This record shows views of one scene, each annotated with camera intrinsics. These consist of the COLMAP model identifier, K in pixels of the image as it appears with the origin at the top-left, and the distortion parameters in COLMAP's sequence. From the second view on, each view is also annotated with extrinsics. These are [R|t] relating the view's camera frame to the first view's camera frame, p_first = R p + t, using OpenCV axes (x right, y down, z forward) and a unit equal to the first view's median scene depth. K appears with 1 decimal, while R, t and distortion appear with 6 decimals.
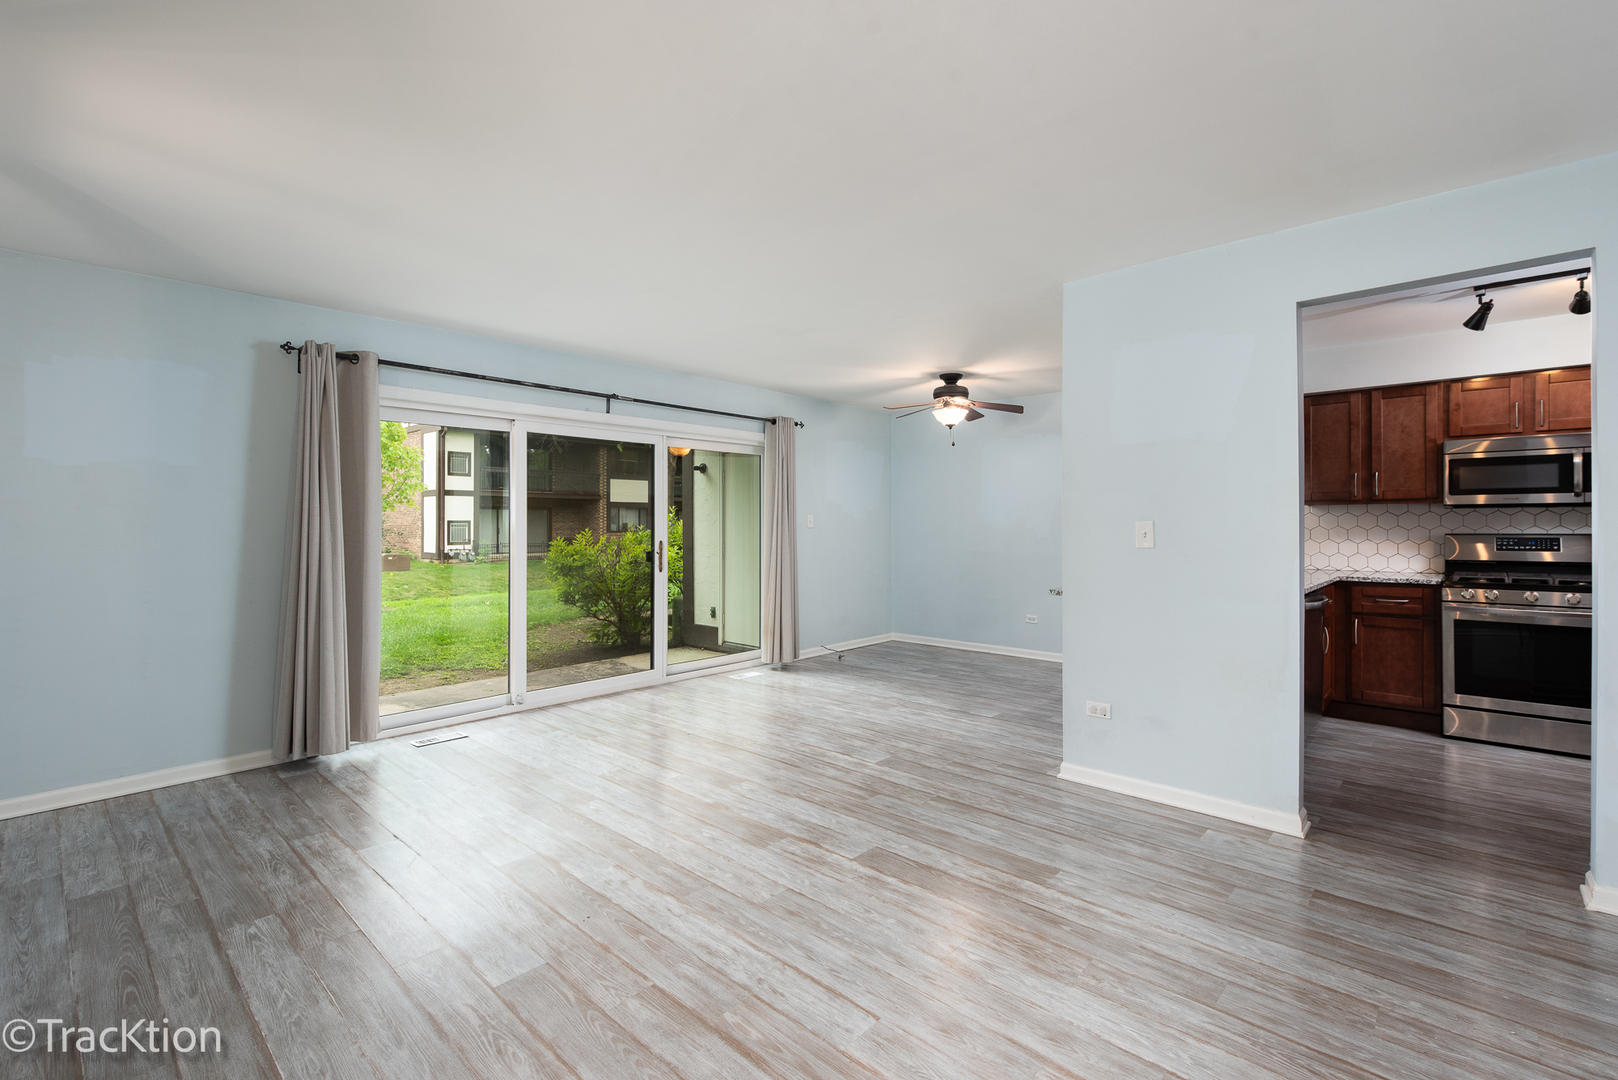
lens RADIAL K [[724.7, 0, 821.6], [0, 724.7, 523.0], [0, 0, 1]] dist [0.002520, 0.000020]
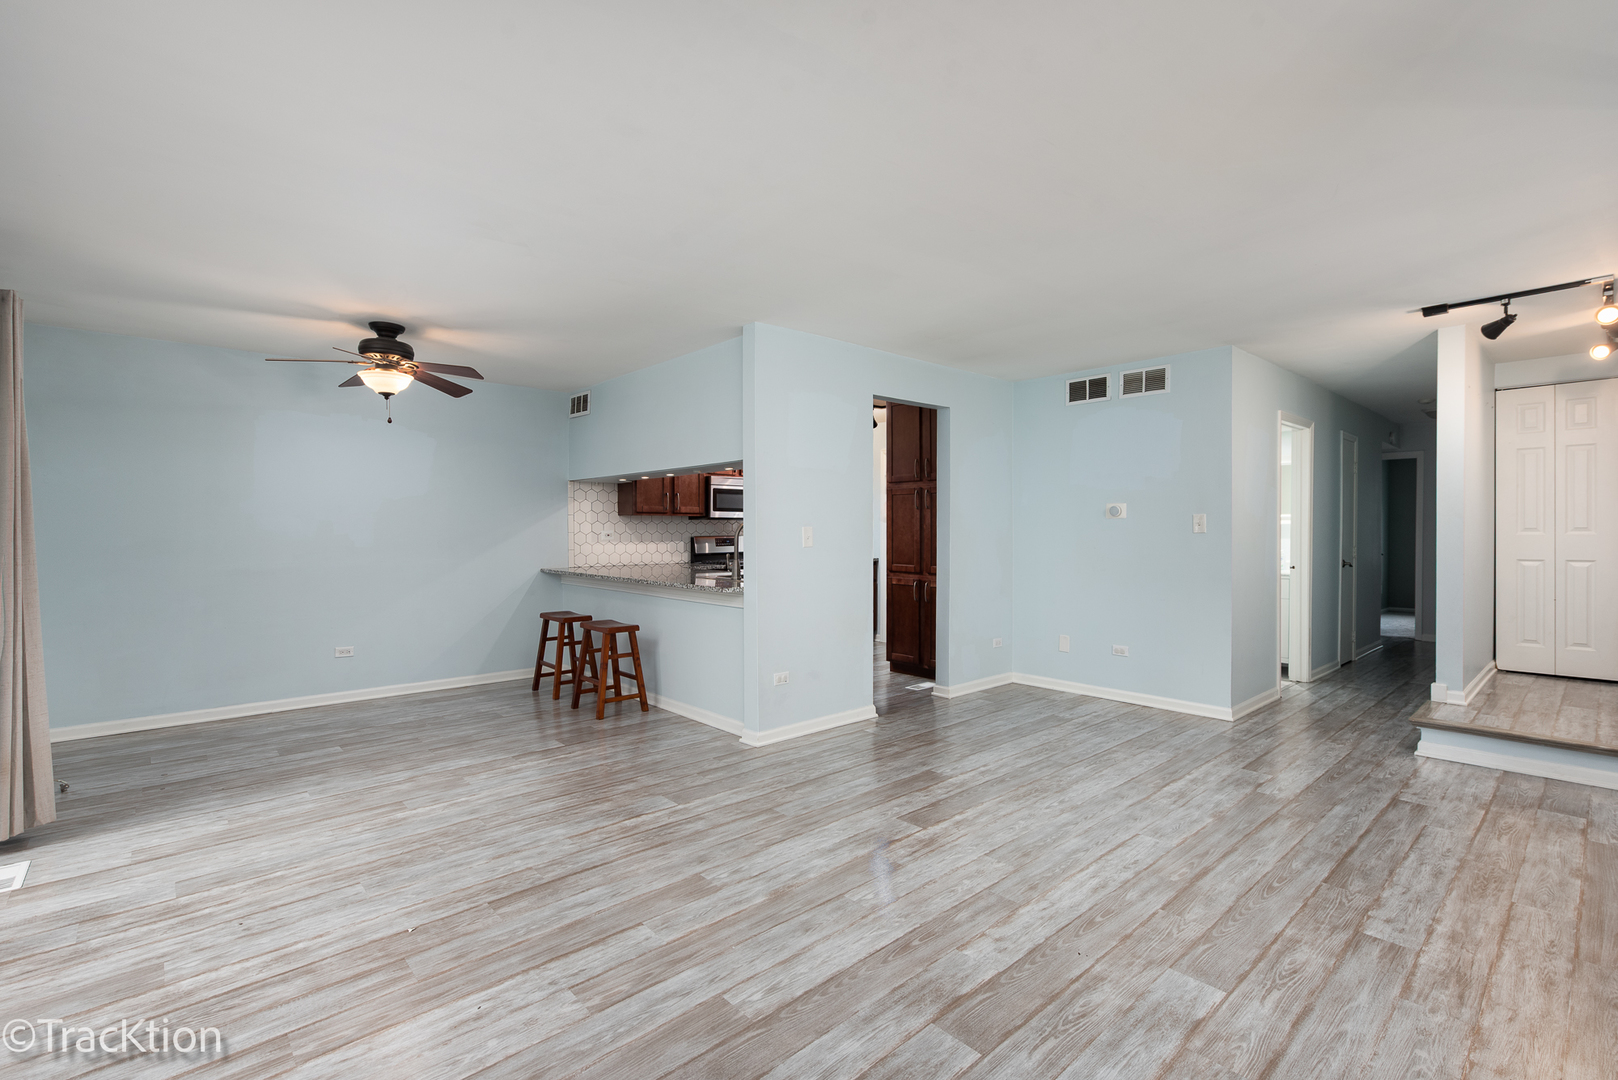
lens RADIAL K [[720.9, 0, 809.0], [0, 720.9, 540.0], [0, 0, 1]] dist [0.000153, -0.000435]
pose [[0.101092, -0.013235, 0.994789, -0.874820], [0.002530, 0.999912, 0.013046, 0.005148], [-0.994874, 0.001198, 0.101116, 0.868382]]
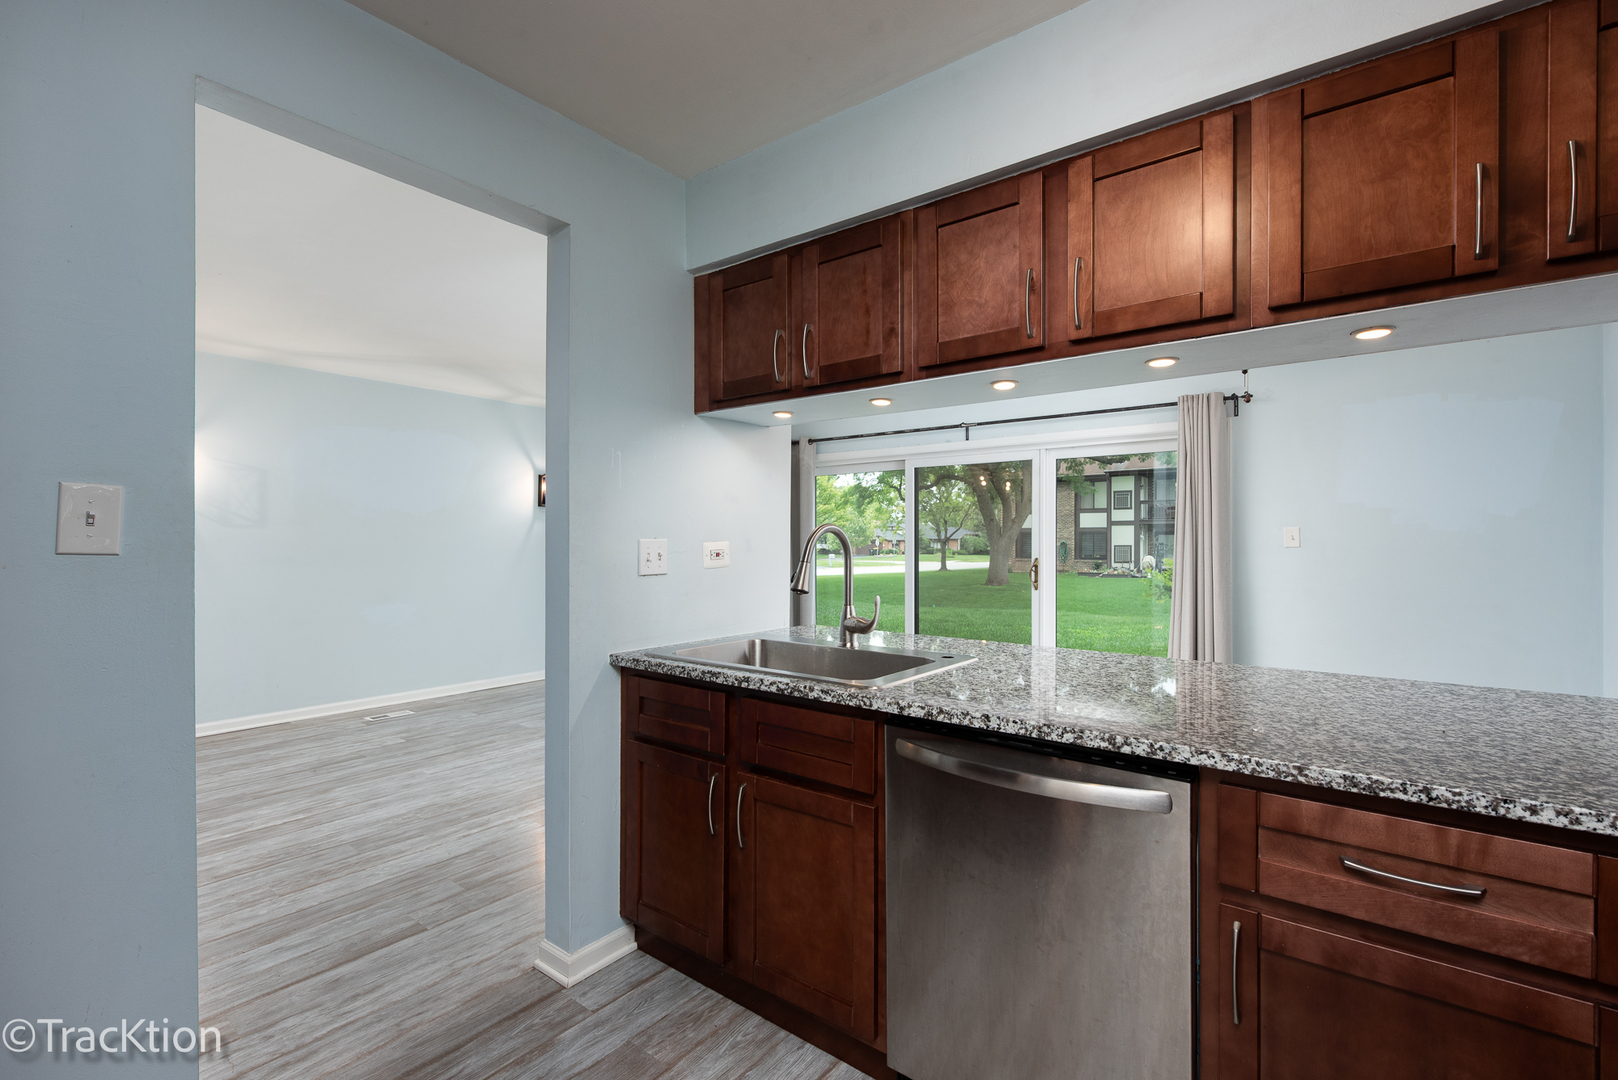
lens RADIAL K [[720.9, 0, 809.0], [0, 720.9, 540.0], [0, 0, 1]] dist [0.000153, -0.000435]
pose [[0.075315, 0.000542, -0.997160, 1.241704], [-0.004704, 0.999989, 0.000188, 0.000818], [0.997149, 0.004677, 0.075317, 1.072072]]
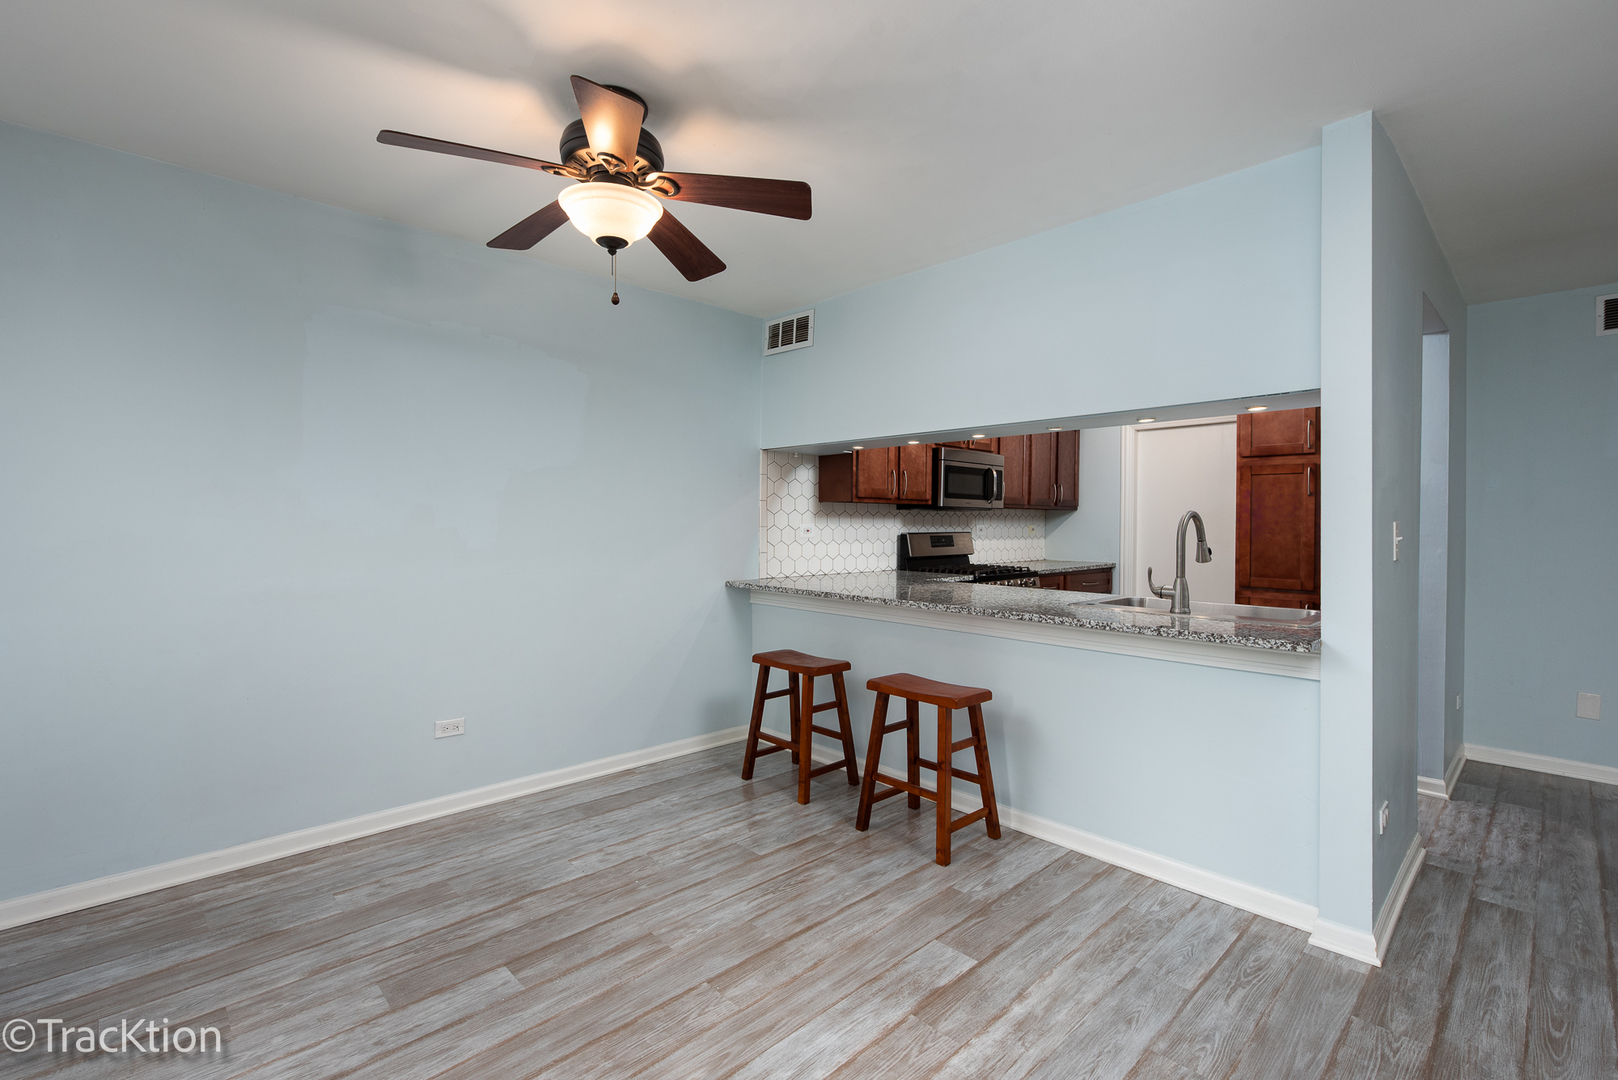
lens RADIAL K [[715.4, 0, 823.3], [0, 715.4, 525.4], [0, 0, 1]] dist [0.000757, -0.000148]
pose [[0.060485, 0.000746, 0.998169, -0.296716], [-0.005974, 0.999982, -0.000385, 0.006144], [-0.998151, -0.005940, 0.060488, 1.511367]]
